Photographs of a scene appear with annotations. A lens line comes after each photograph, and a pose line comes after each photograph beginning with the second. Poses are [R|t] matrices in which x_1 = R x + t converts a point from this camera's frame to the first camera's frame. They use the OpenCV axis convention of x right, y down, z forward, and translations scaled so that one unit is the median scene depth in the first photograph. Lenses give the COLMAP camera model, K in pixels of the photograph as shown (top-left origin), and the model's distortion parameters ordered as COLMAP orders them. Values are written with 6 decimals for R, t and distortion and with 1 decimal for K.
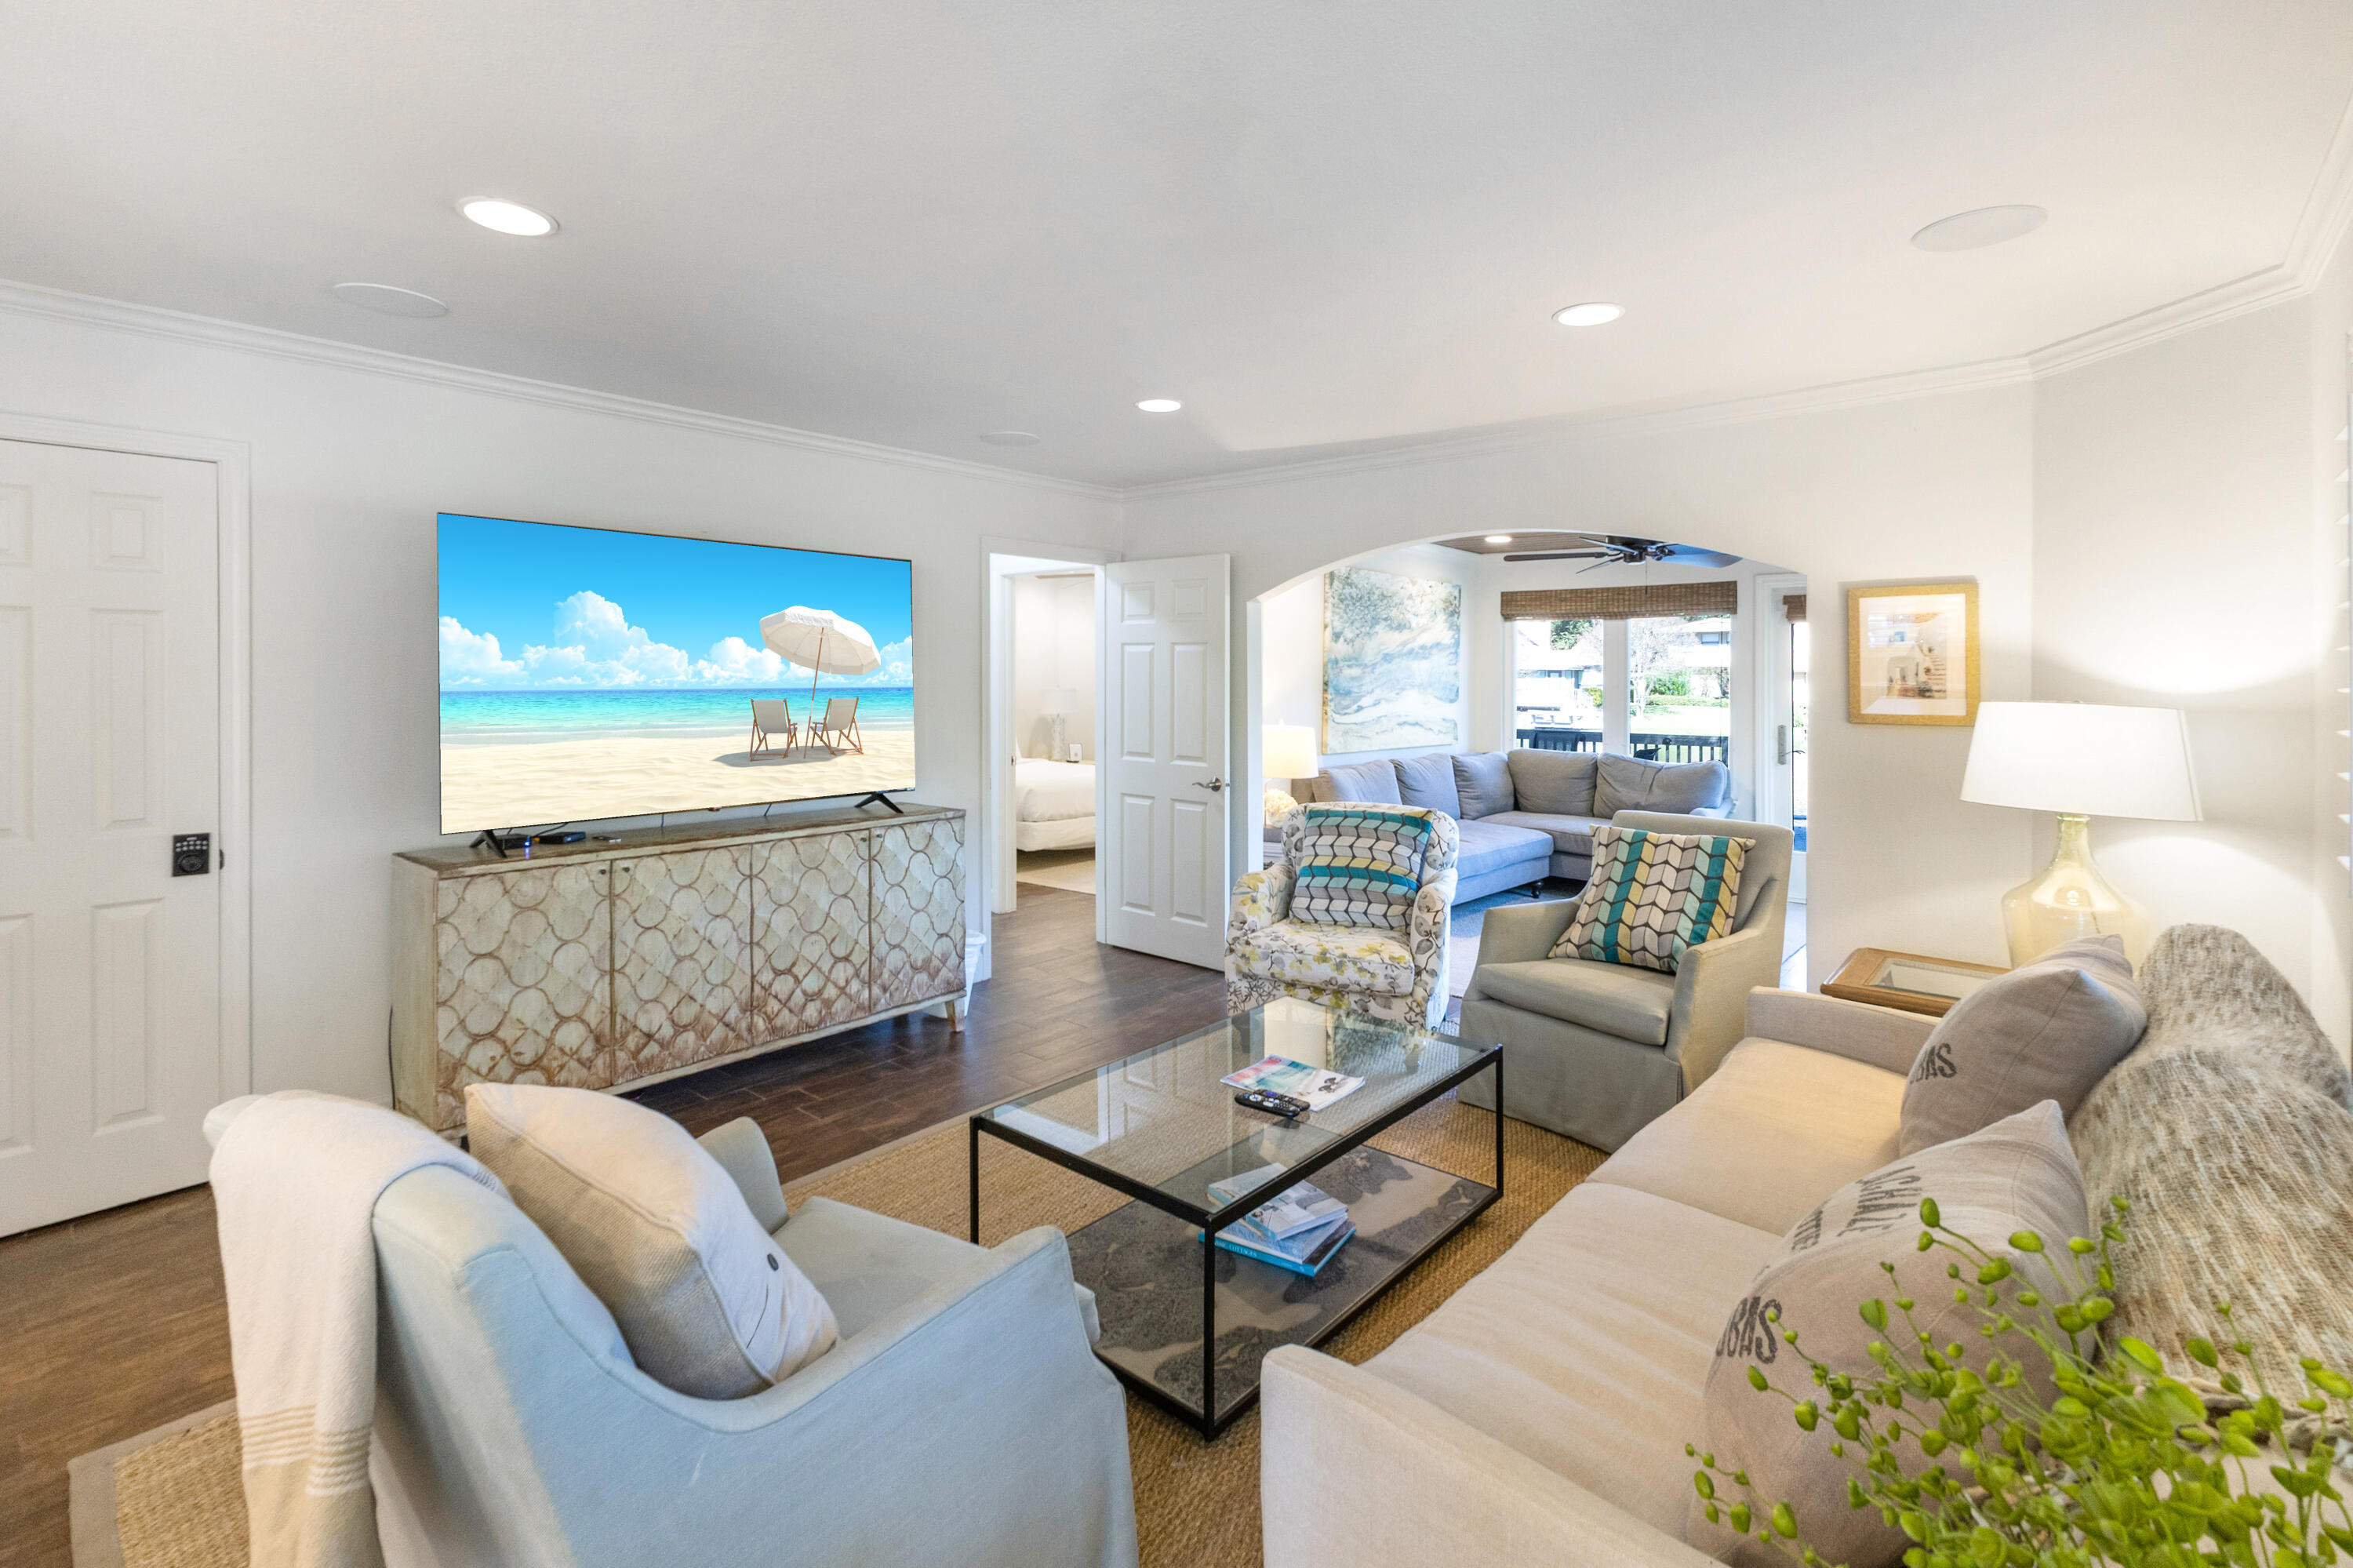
lens RADIAL K [[1072.0, 0, 1192.7], [0, 1072.0, 657.8], [0, 0, 1]] dist [0.000358, 0.000115]
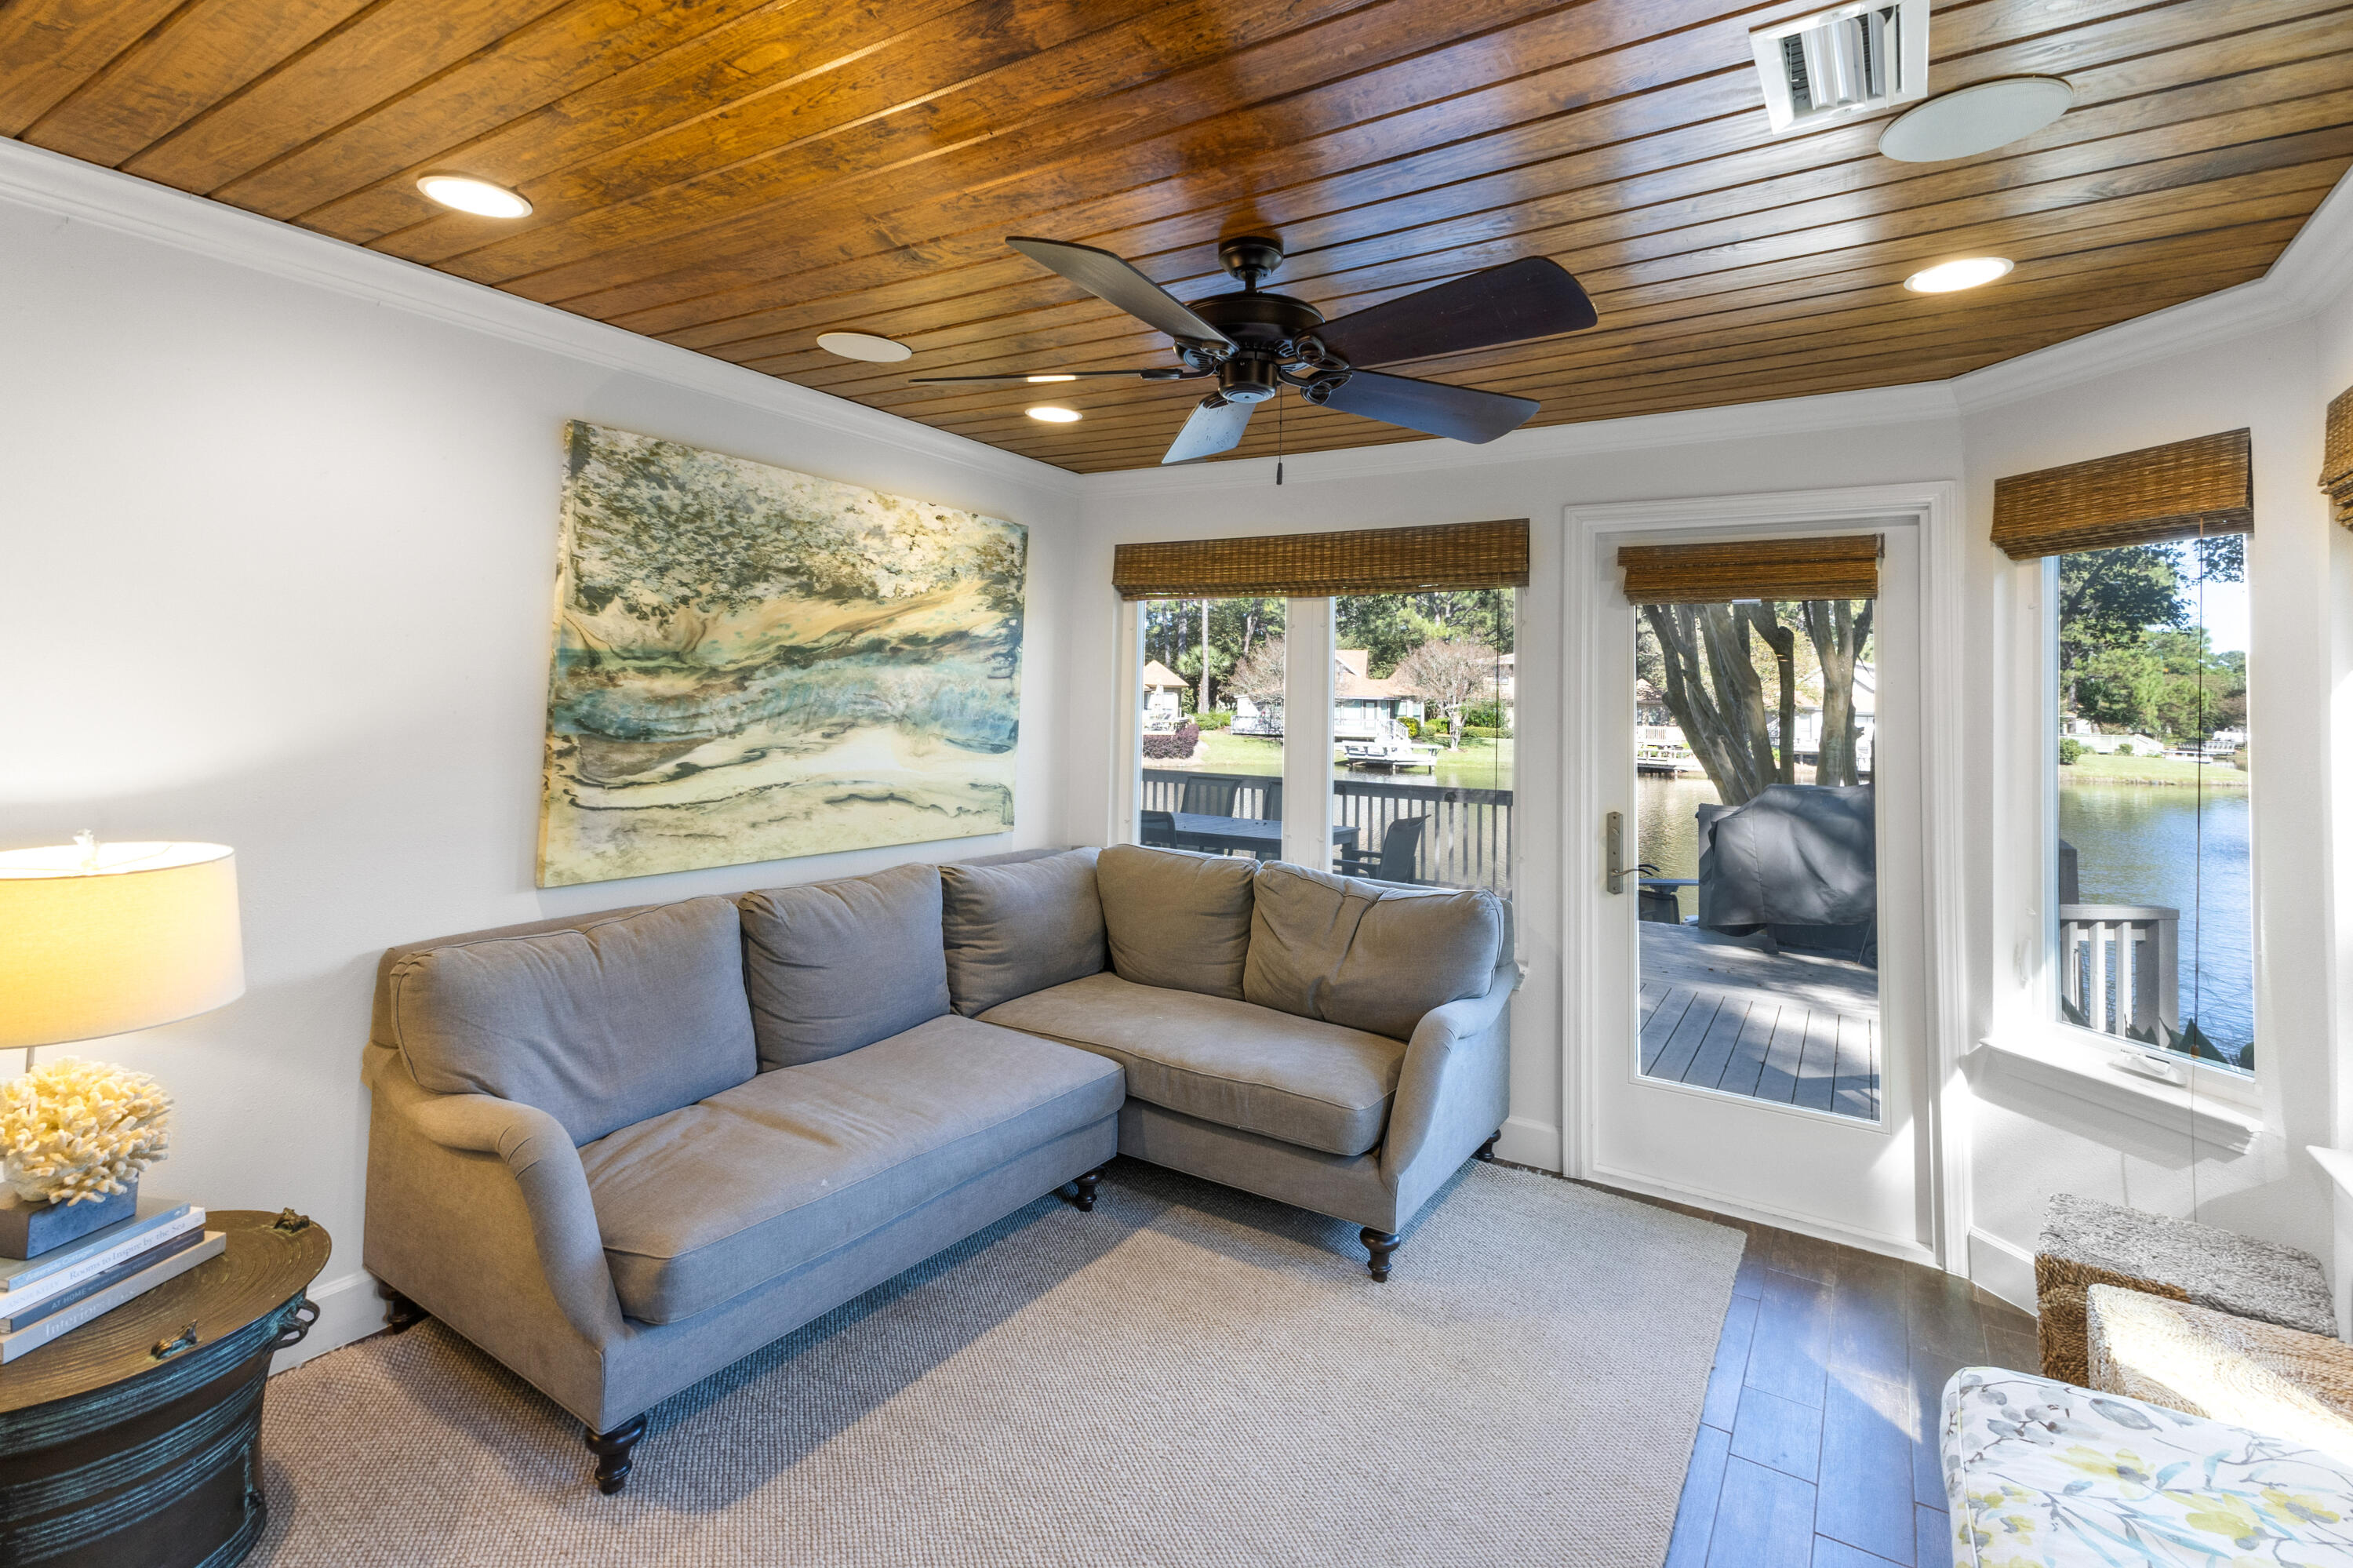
lens RADIAL K [[1090.1, 0, 1140.0], [0, 1090.1, 643.4], [0, 0, 1]] dist [0.004005, -0.000974]
pose [[0.993562, 0.024525, 0.110599, 0.274987], [-0.020623, 0.999129, -0.036287, 0.008173], [-0.111393, 0.033772, 0.993202, 0.521618]]
